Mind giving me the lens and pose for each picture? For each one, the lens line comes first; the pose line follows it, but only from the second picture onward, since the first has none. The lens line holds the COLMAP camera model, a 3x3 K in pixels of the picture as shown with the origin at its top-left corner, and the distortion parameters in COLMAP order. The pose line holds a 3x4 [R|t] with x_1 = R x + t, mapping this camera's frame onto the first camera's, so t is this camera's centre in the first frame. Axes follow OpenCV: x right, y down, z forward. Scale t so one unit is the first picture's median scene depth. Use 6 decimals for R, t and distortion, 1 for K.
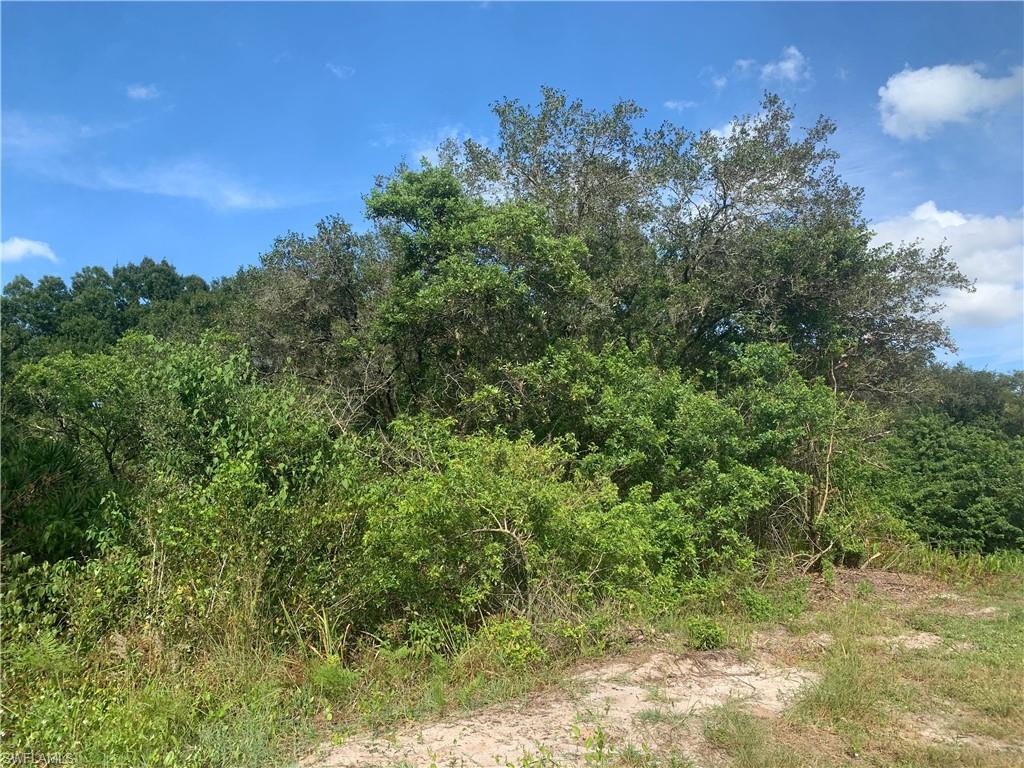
lens RADIAL K [[781.0, 0, 516.3], [0, 781.0, 389.3], [0, 0, 1]] dist [0.009824, -0.012853]
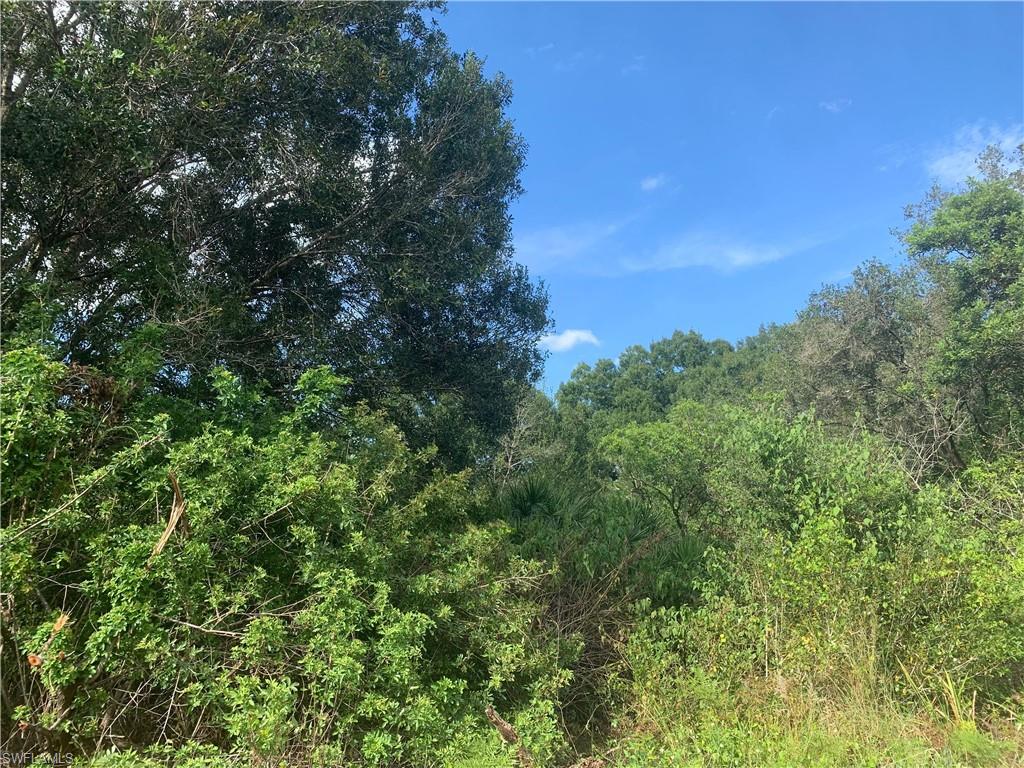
lens RADIAL K [[781.0, 0, 516.3], [0, 781.0, 389.3], [0, 0, 1]] dist [0.009824, -0.012853]
pose [[0.795725, -0.116320, -0.594383, -0.025604], [0.077216, 0.992859, -0.090929, -0.008007], [0.600715, 0.026459, 0.799025, -0.044645]]
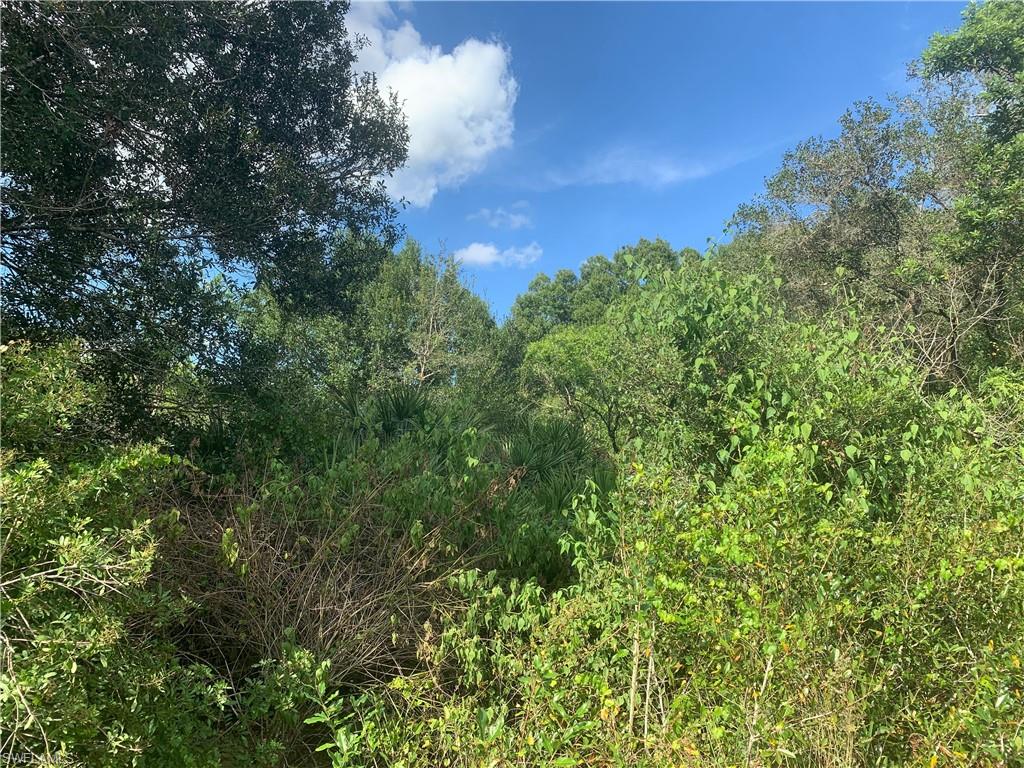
lens RADIAL K [[781.0, 0, 516.3], [0, 781.0, 389.3], [0, 0, 1]] dist [0.009824, -0.012853]
pose [[0.815822, -0.039054, -0.576983, -0.101926], [0.055585, 0.998393, 0.011015, 0.020985], [0.575626, -0.041058, 0.816682, 0.244497]]
